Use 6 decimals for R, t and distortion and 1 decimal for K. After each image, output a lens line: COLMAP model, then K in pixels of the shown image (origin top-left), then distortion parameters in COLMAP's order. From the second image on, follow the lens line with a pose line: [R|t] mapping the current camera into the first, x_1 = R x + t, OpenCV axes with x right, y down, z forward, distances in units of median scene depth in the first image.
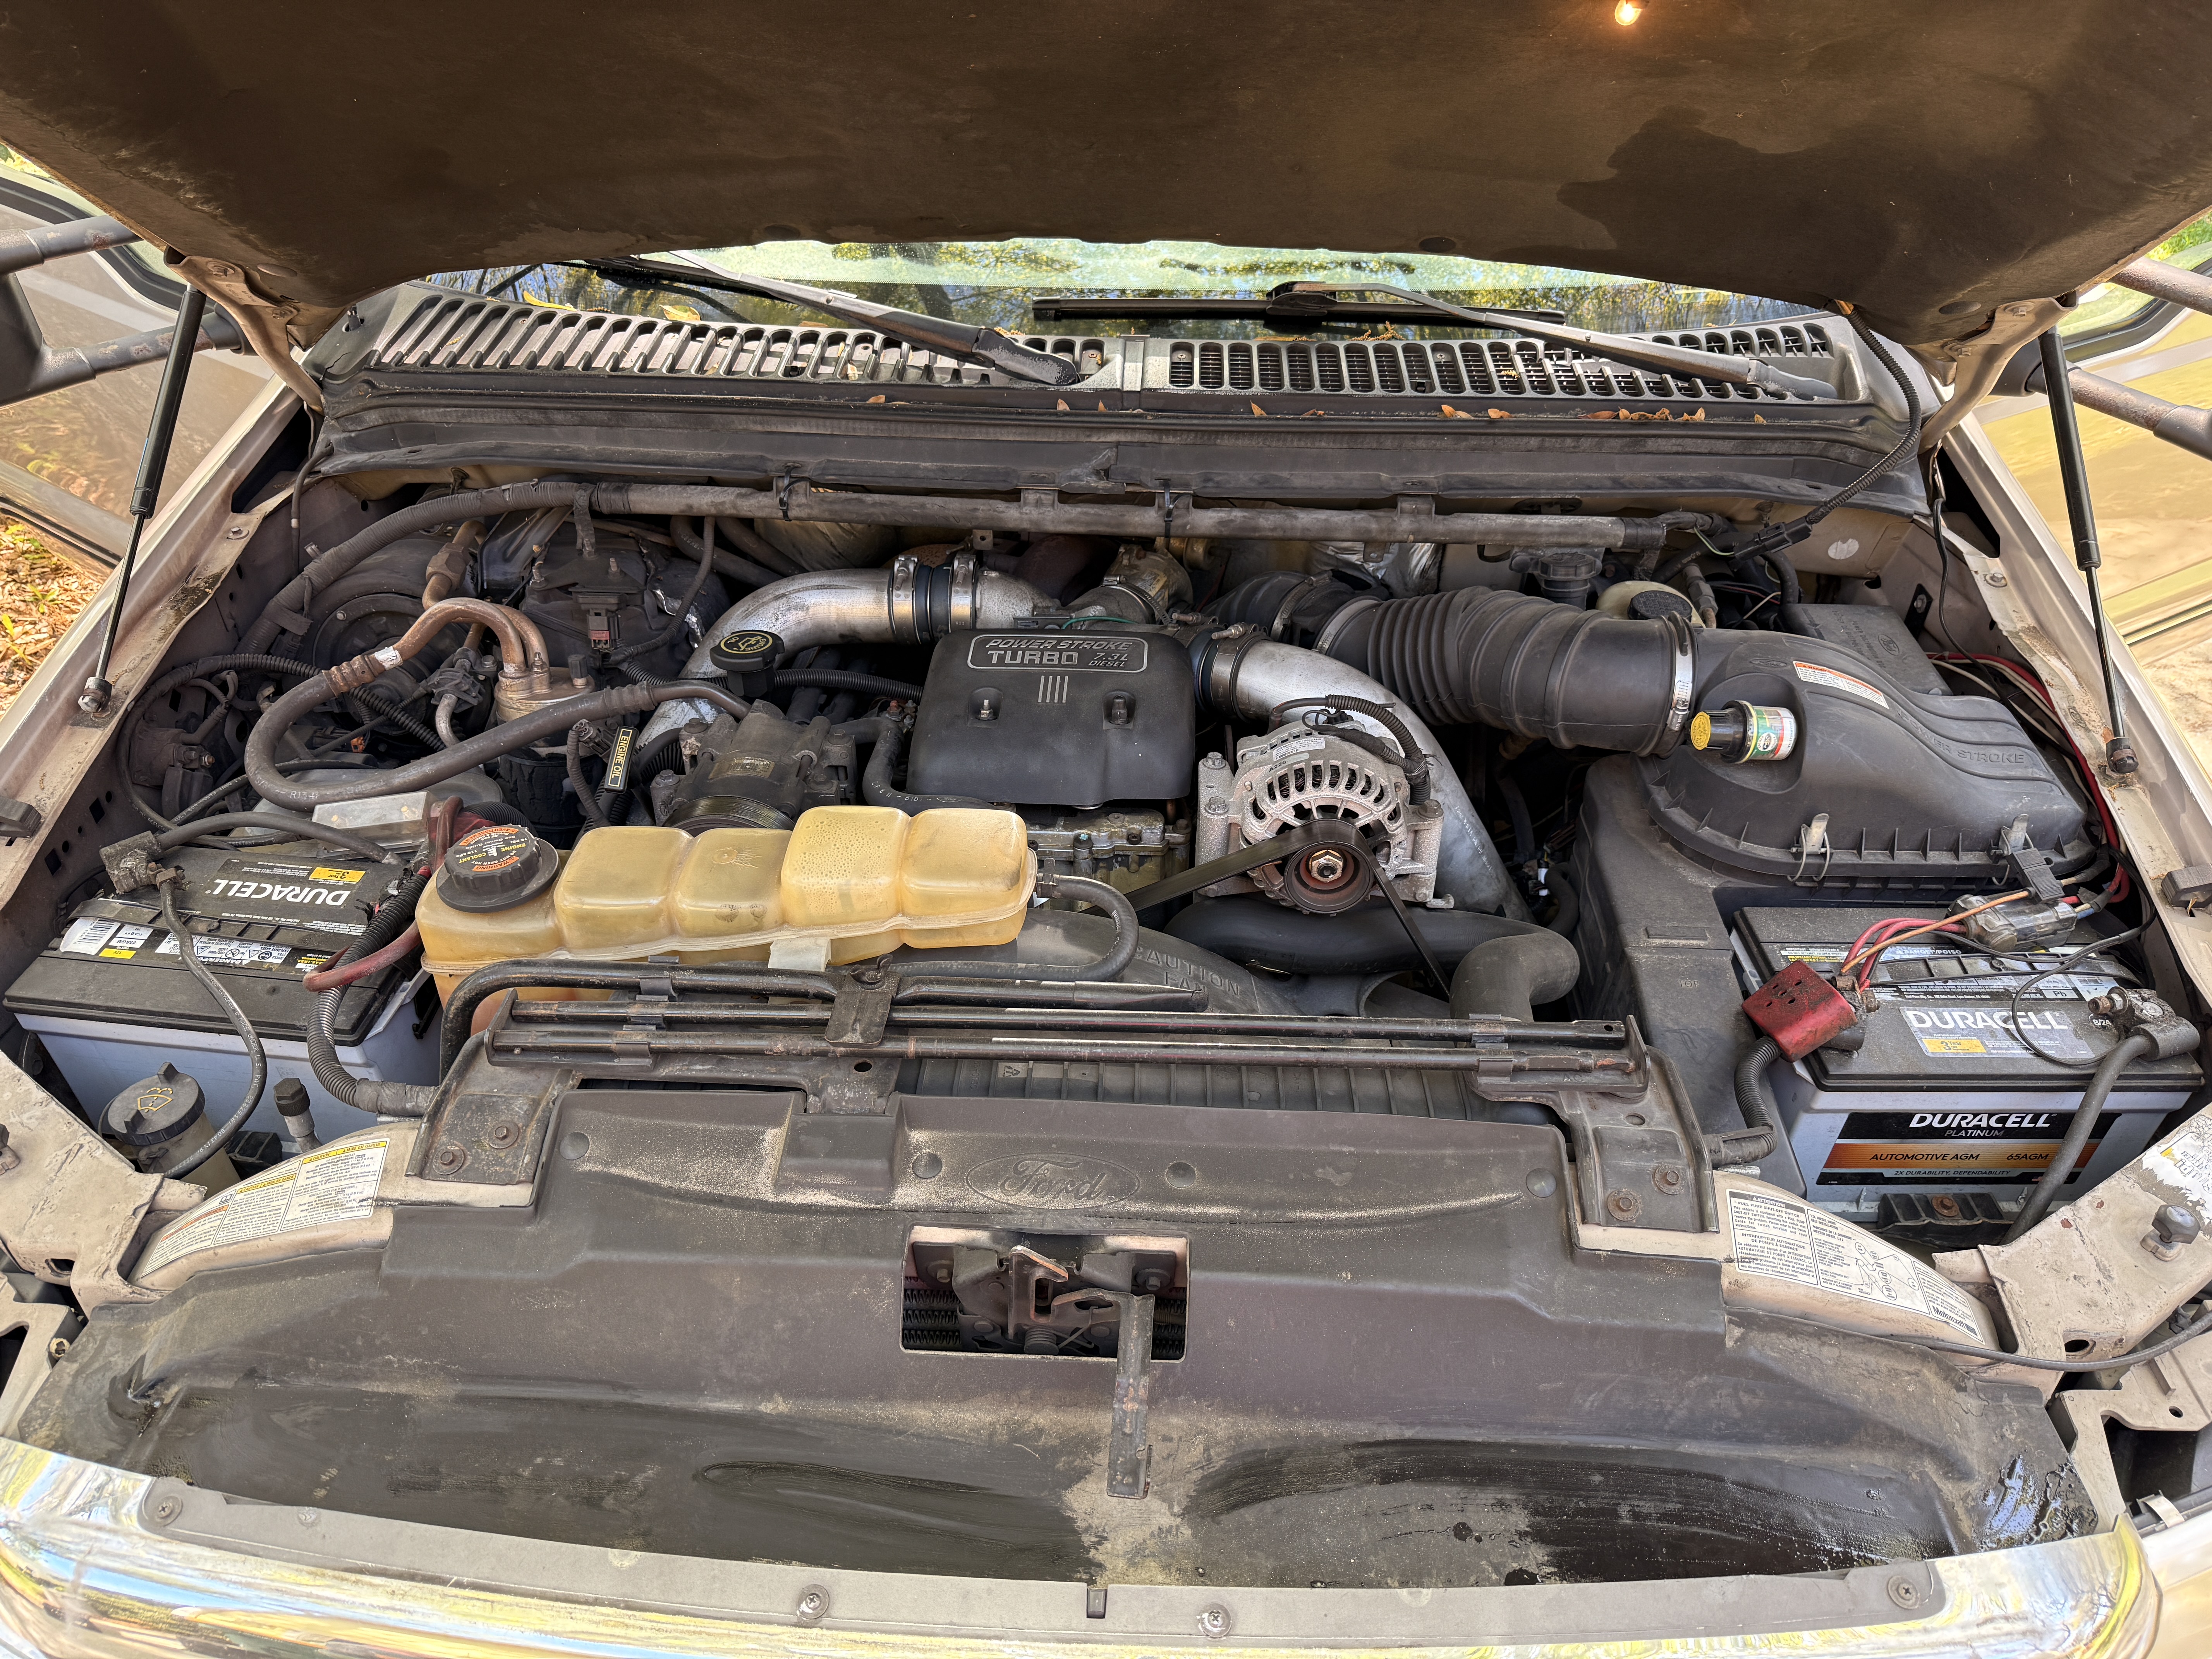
lens RADIAL K [[1604.6, 0, 1101.9], [0, 1604.6, 824.0], [0, 0, 1]] dist [-0.005026, -0.003505]
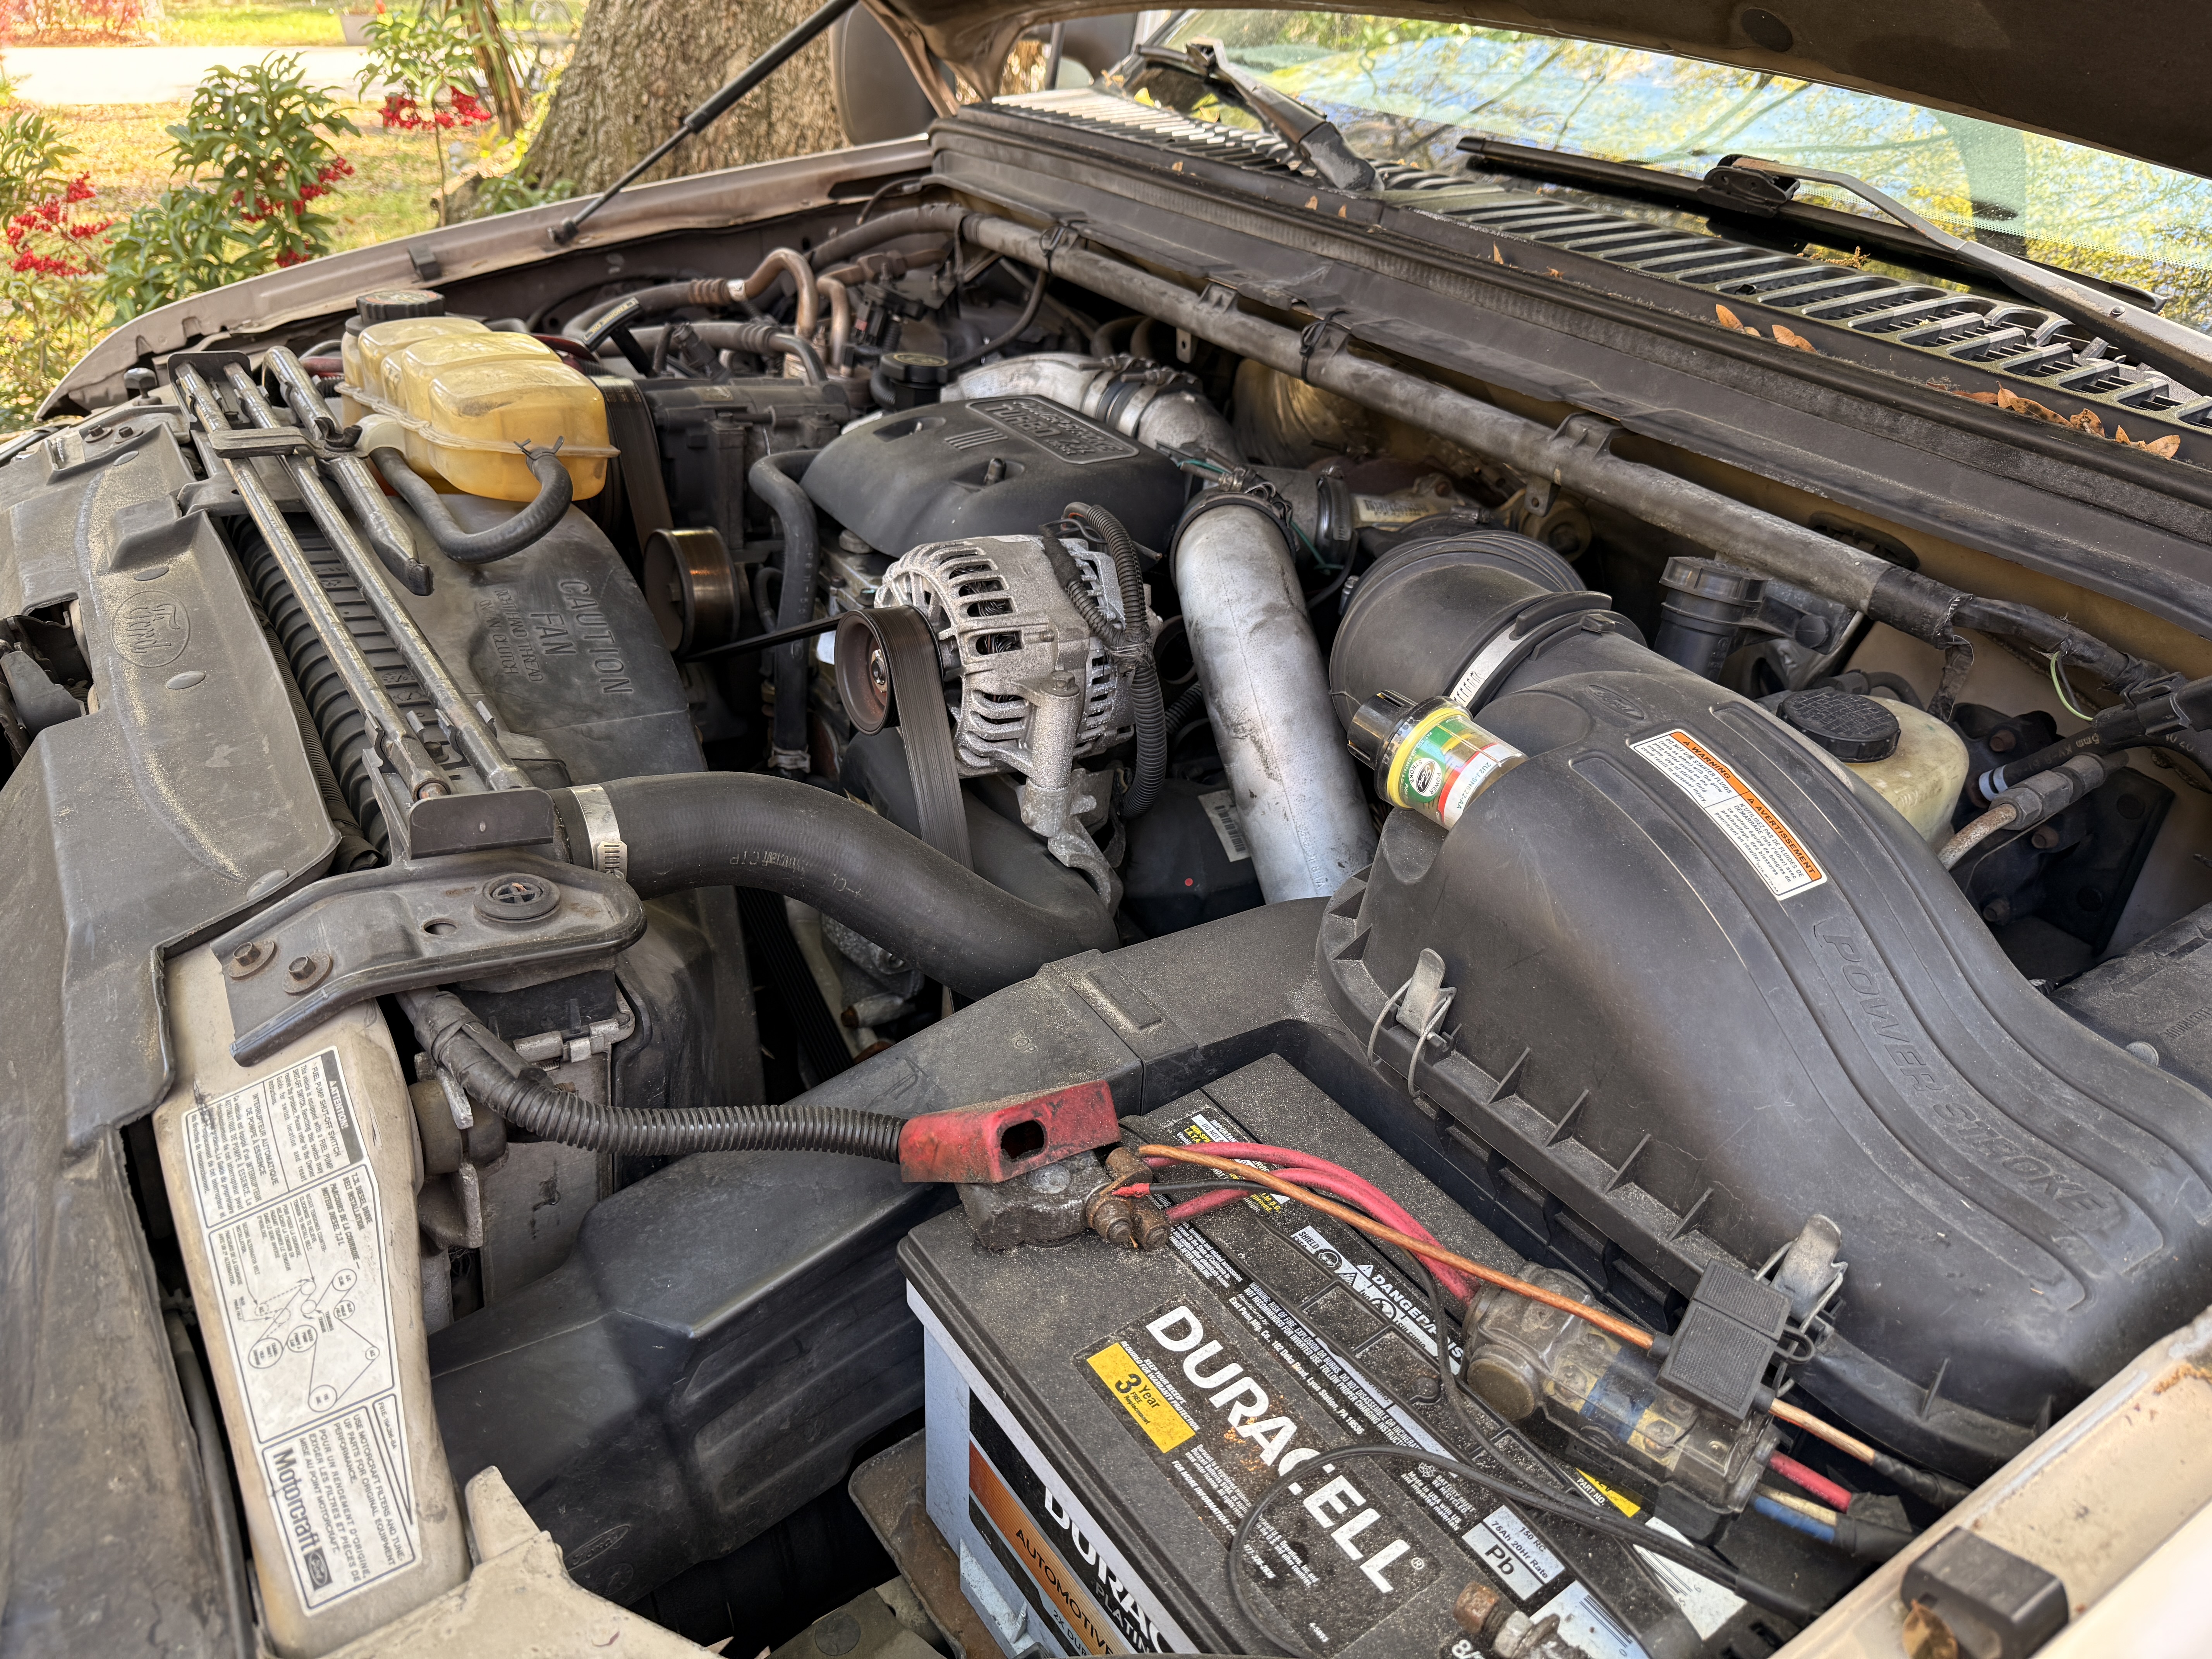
lens RADIAL K [[1604.6, 0, 1099.7], [0, 1604.6, 835.6], [0, 0, 1]] dist [-0.005026, -0.003505]
pose [[0.578889, 0.441646, -0.685446, 0.584432], [-0.535527, 0.839832, 0.088843, -0.018395], [0.614896, 0.315645, 0.722683, 0.475723]]
